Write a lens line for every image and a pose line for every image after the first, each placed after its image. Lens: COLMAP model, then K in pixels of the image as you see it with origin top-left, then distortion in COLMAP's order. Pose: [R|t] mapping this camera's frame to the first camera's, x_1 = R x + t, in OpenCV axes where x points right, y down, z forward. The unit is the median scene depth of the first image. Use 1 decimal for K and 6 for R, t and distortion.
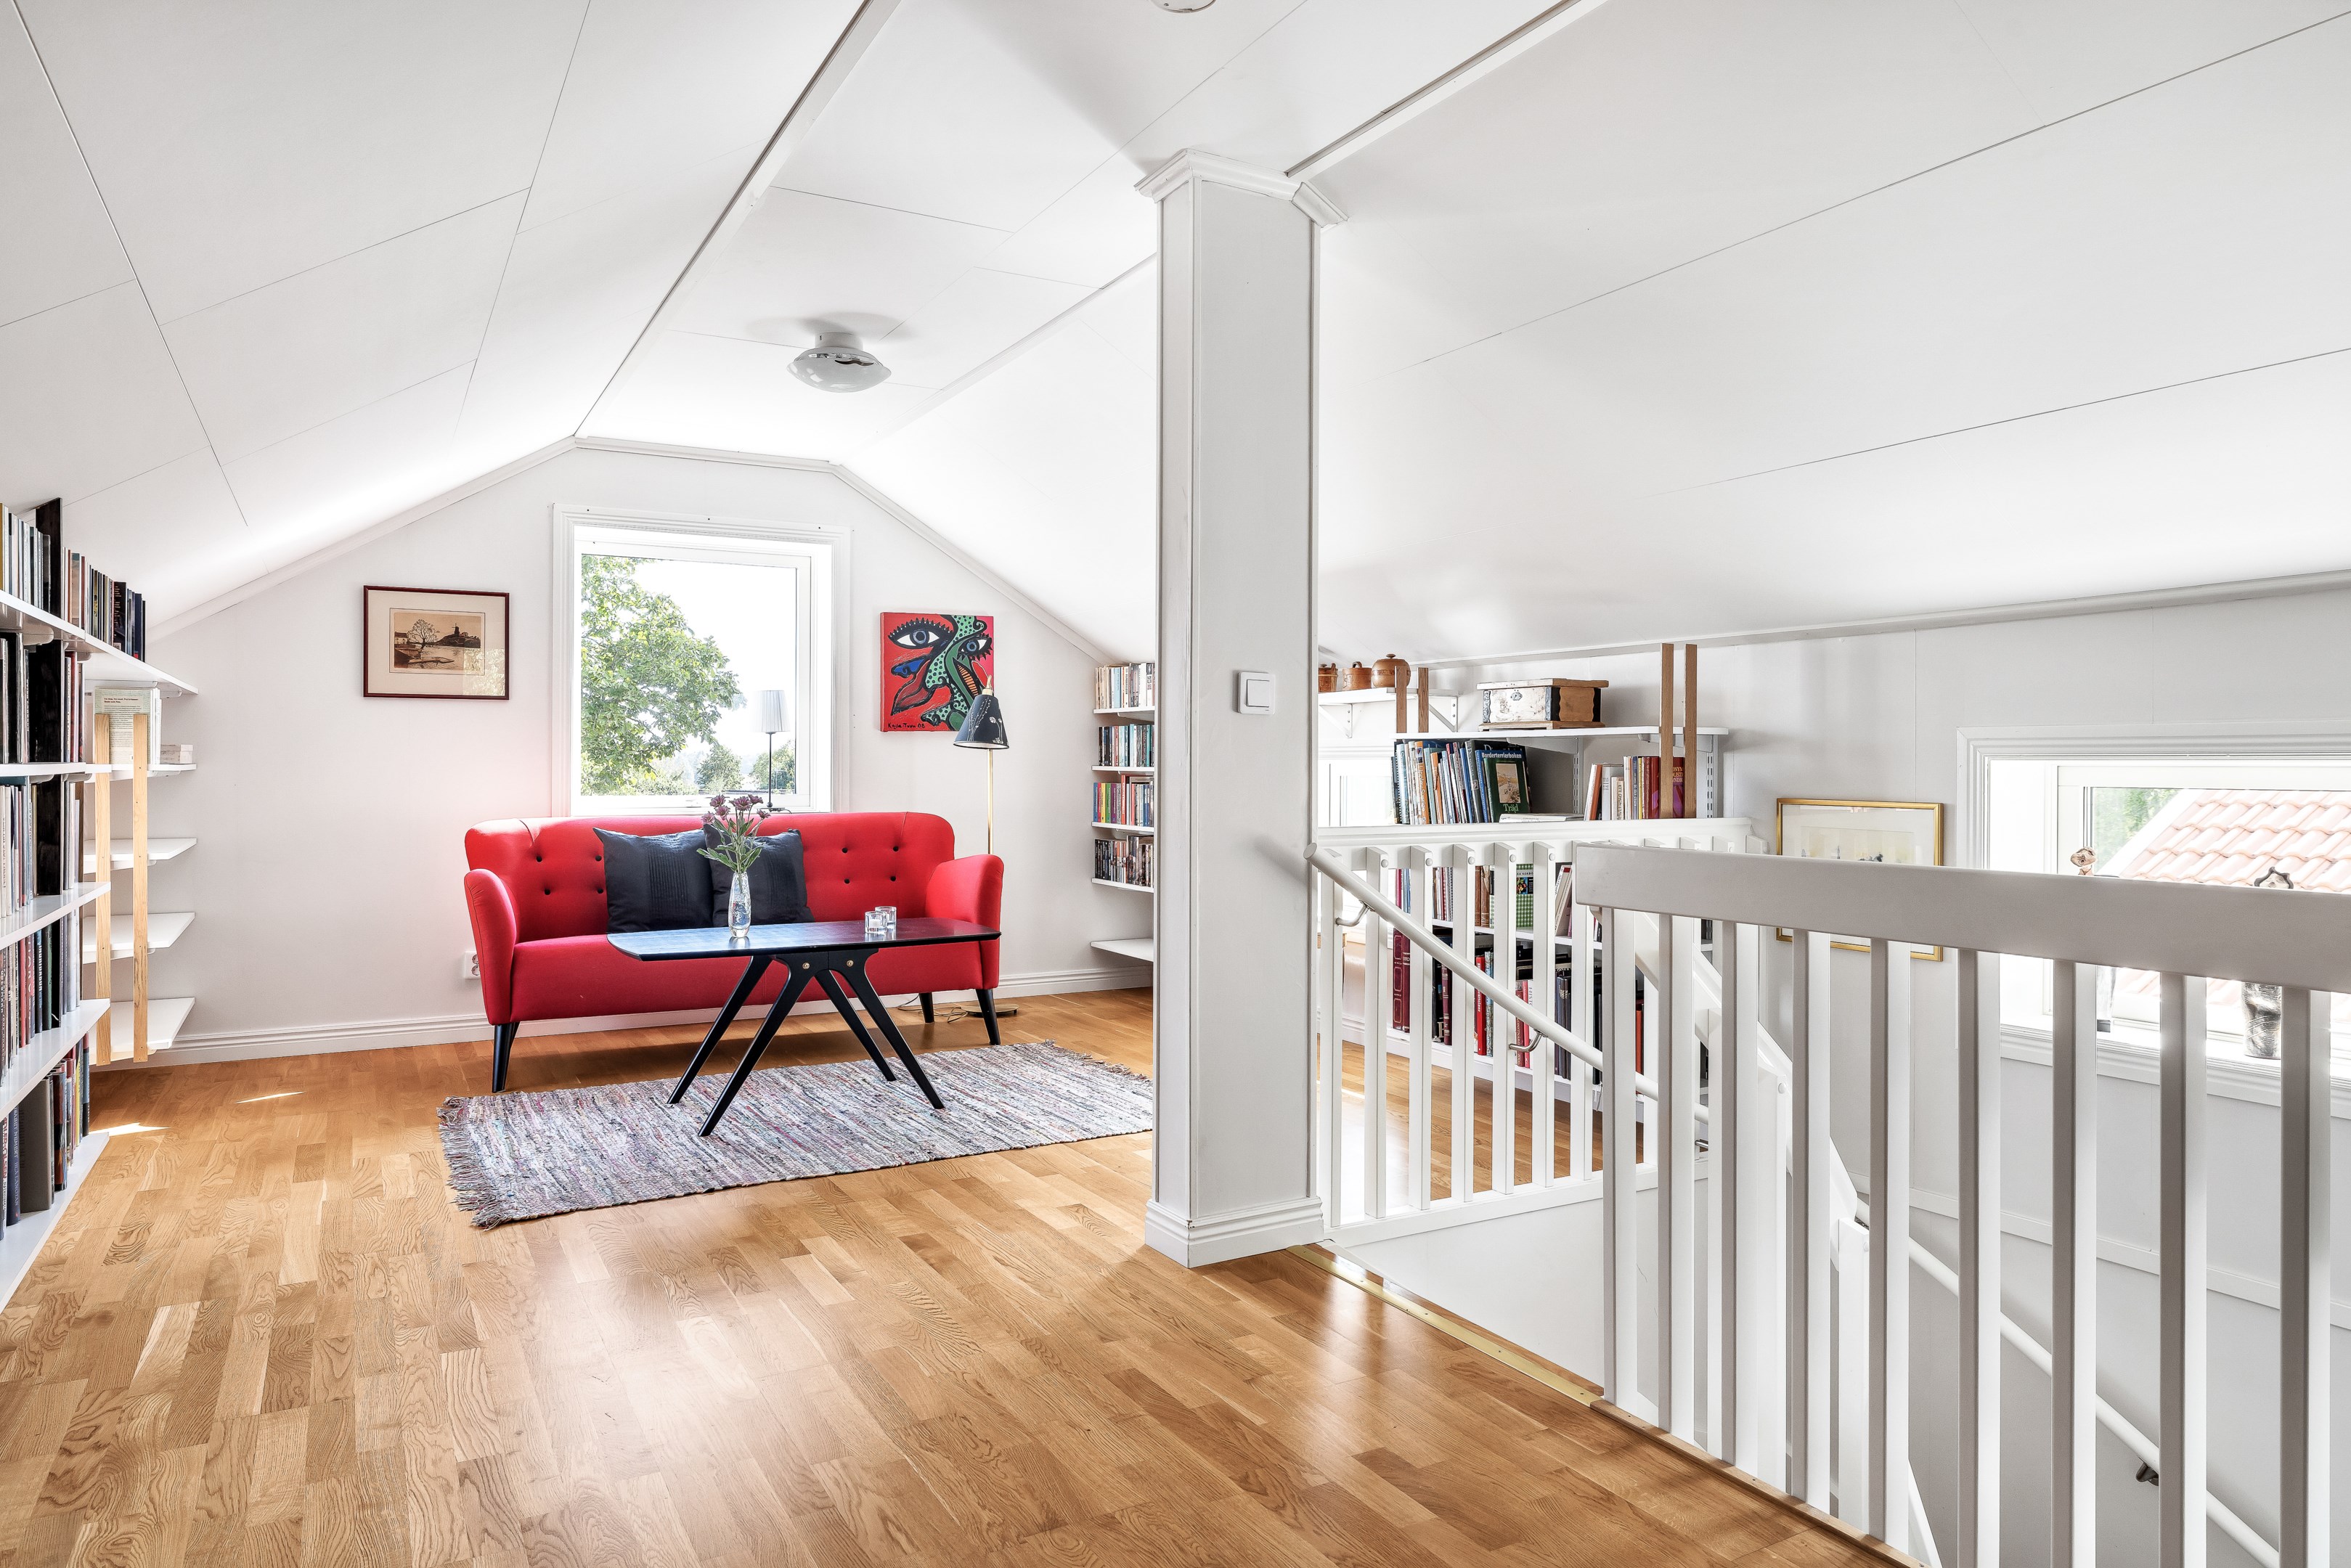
lens RADIAL K [[1471.7, 0, 1165.6], [0, 1471.7, 753.9], [0, 0, 1]] dist [-0.007229, -0.002822]
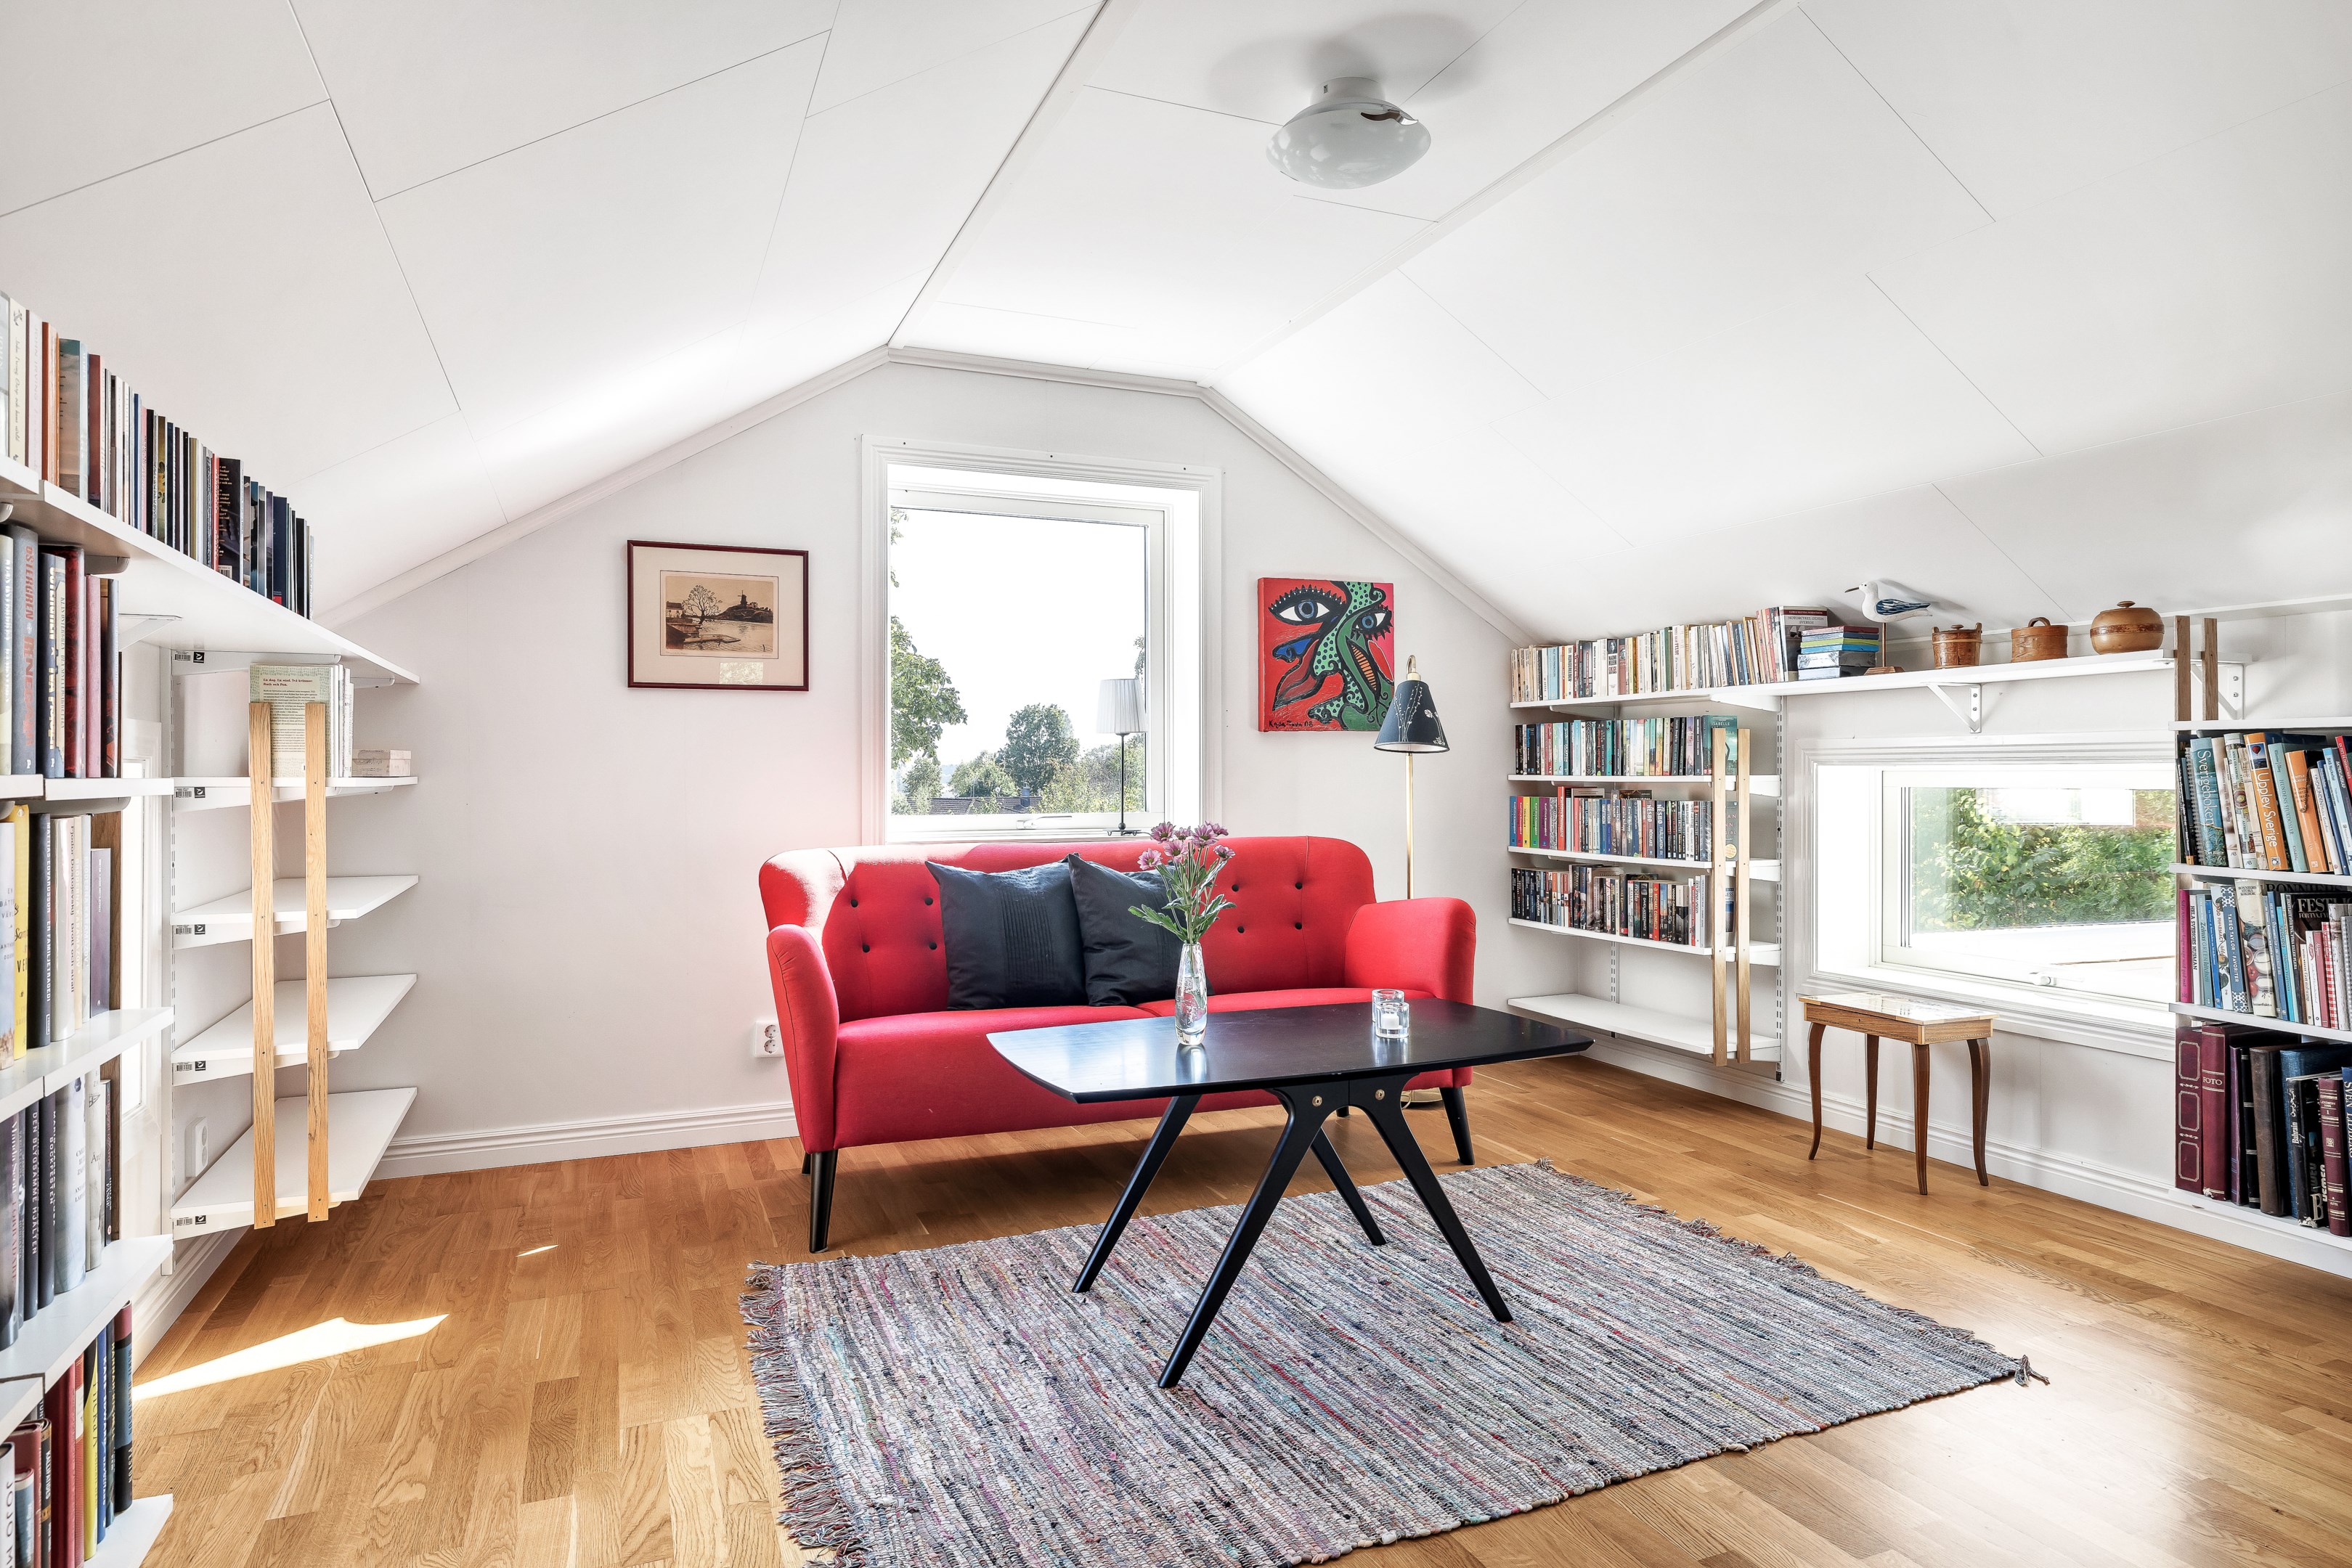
lens RADIAL K [[1309.3, 0, 1150.2], [0, 1309.3, 767.6], [0, 0, 1]] dist [-0.004650, -0.003457]
pose [[0.993240, -0.004362, -0.115996, -0.221930], [0.004642, 0.999987, 0.002146, 0.002671], [0.115985, -0.002670, 0.993247, 0.399197]]
